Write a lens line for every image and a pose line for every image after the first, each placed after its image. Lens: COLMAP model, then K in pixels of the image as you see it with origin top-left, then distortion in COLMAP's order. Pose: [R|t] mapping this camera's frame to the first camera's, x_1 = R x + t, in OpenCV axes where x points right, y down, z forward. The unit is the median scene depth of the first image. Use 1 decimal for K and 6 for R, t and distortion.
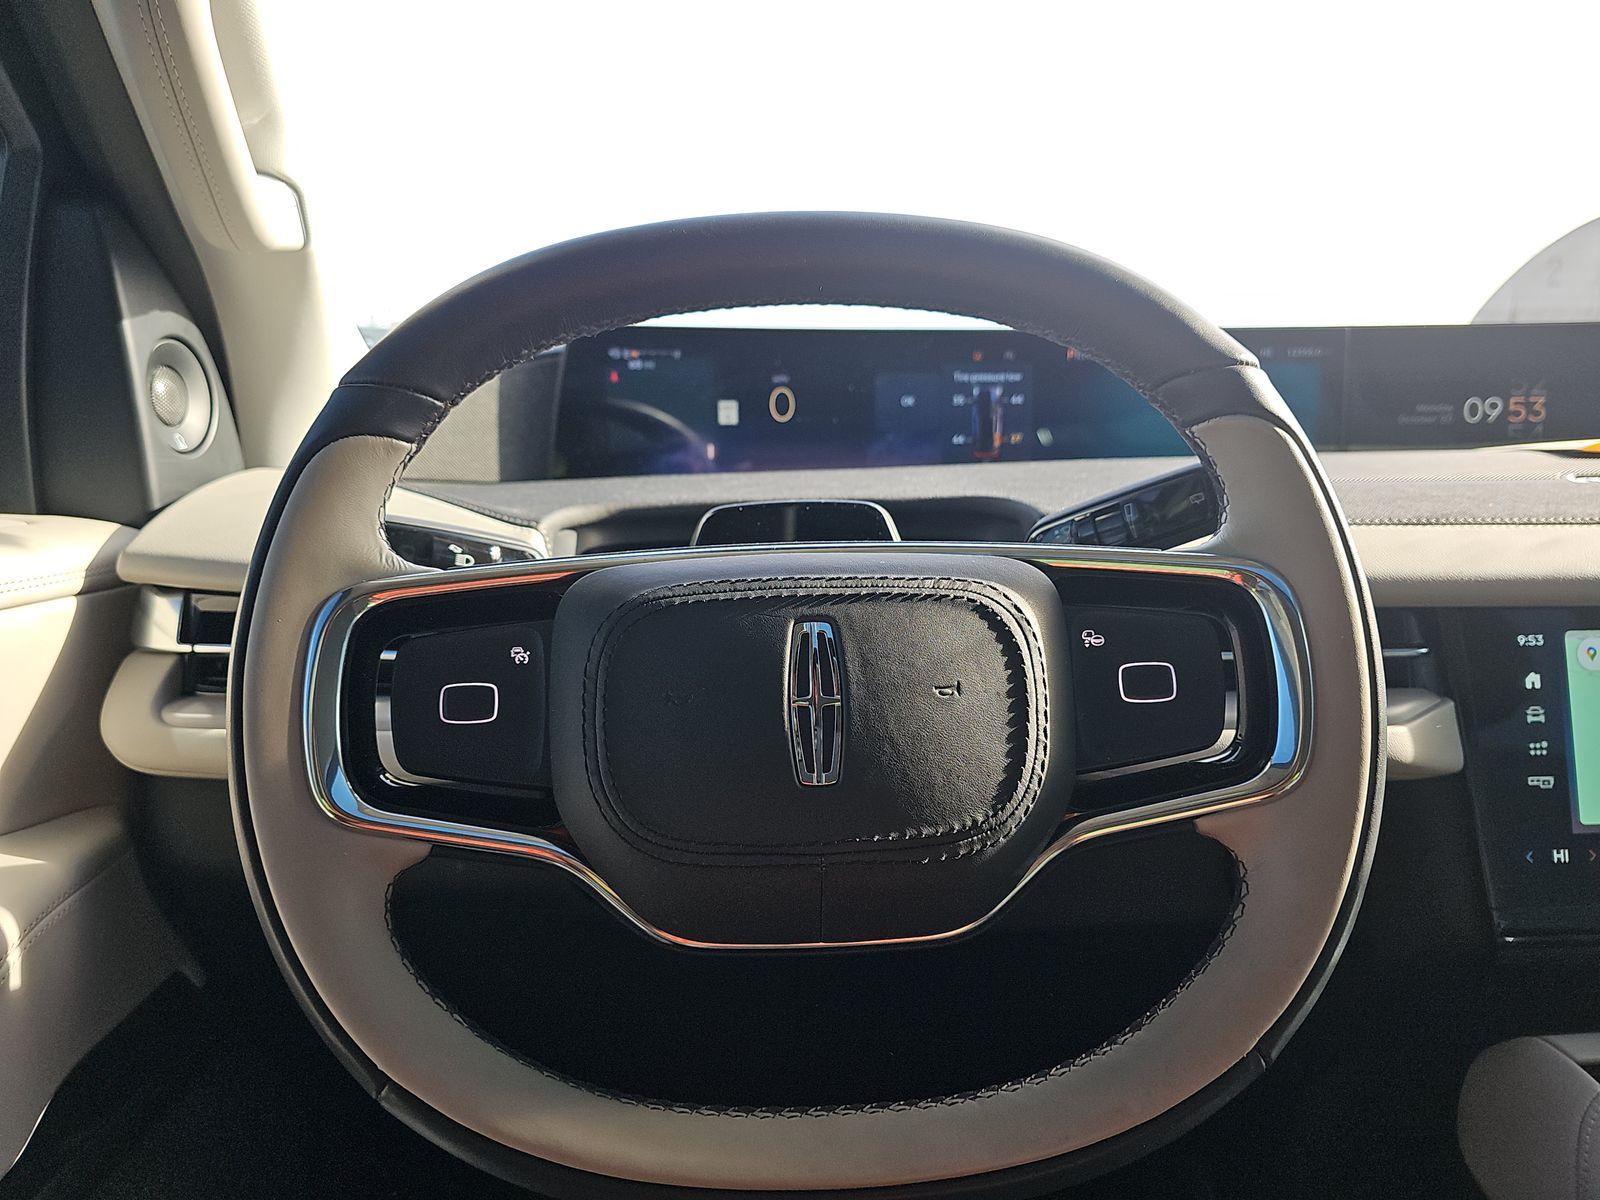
lens RADIAL K [[1070.3, 0, 800.3], [0, 1070.3, 597.8], [0, 0, 1]] dist [0.008615, 0.003042]
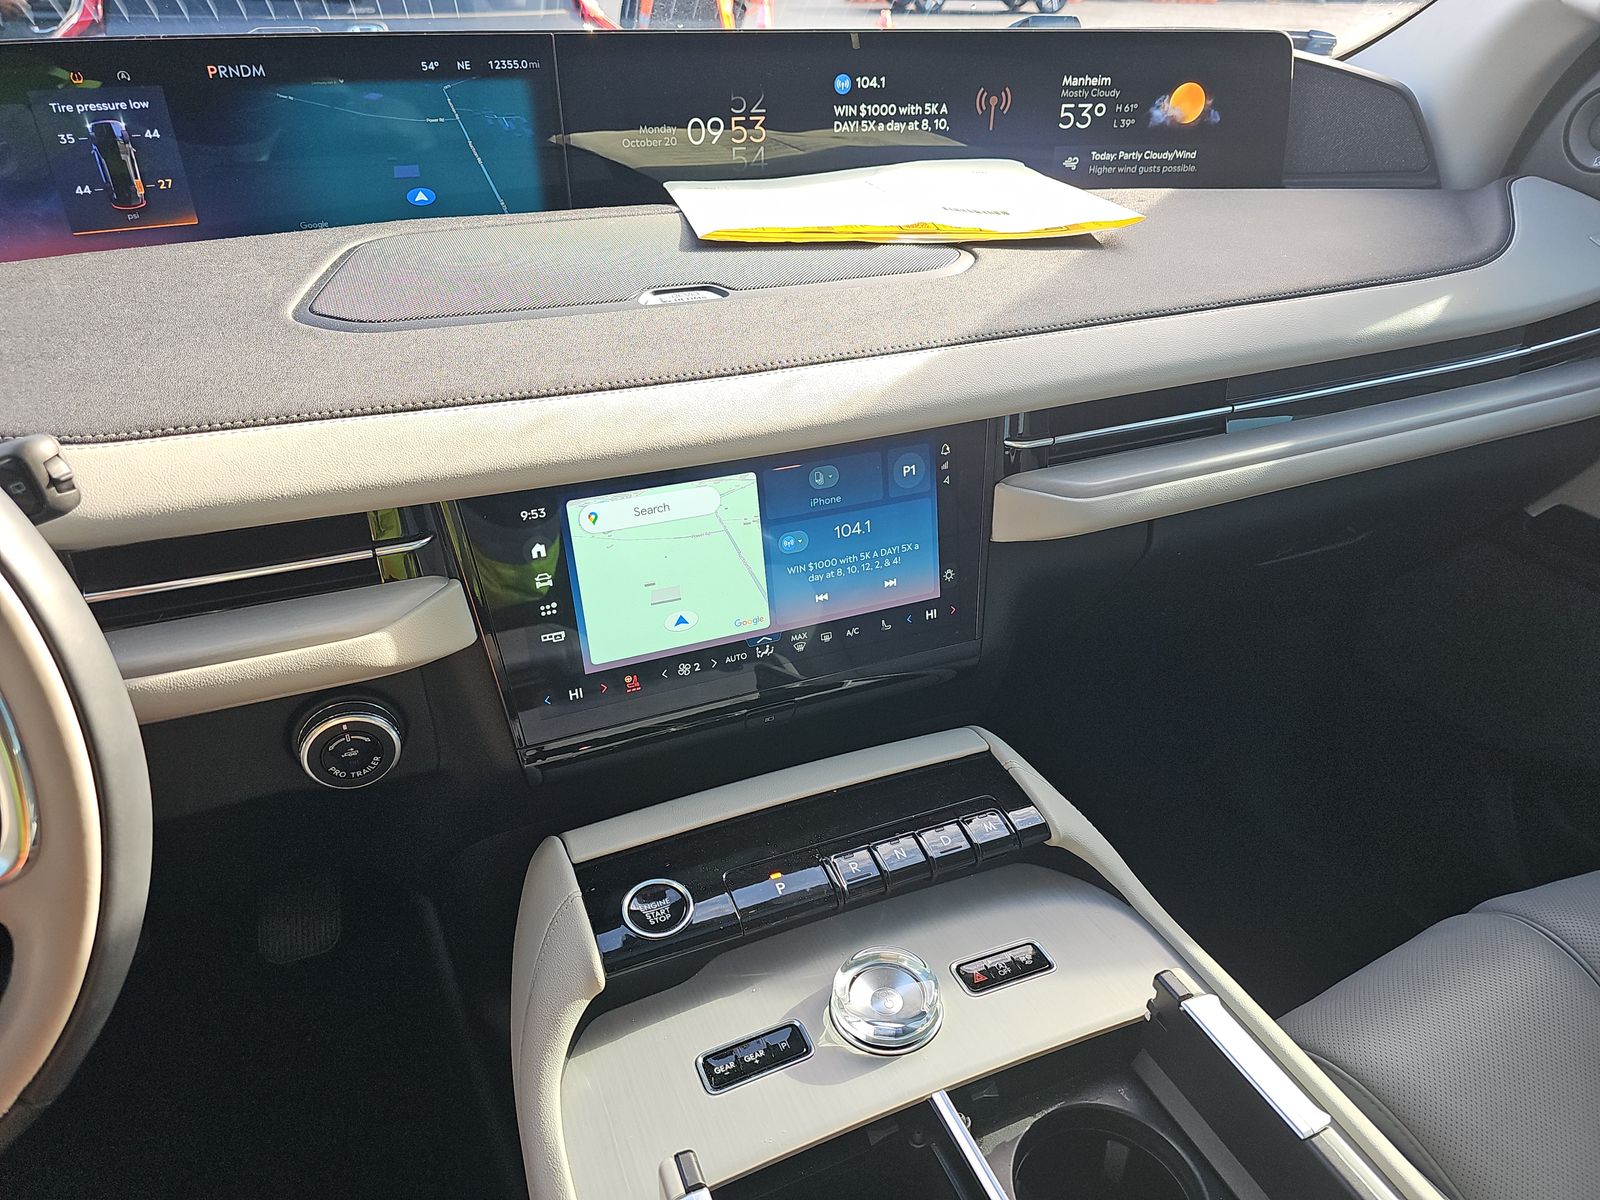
lens RADIAL K [[1070.3, 0, 802.2], [0, 1070.3, 600.1], [0, 0, 1]] dist [0.008615, 0.003042]
pose [[0.948615, -0.152993, 0.276990, 0.626955], [0.022393, 0.905611, 0.423517, -0.319889], [-0.315641, -0.395552, 0.862502, -0.012213]]
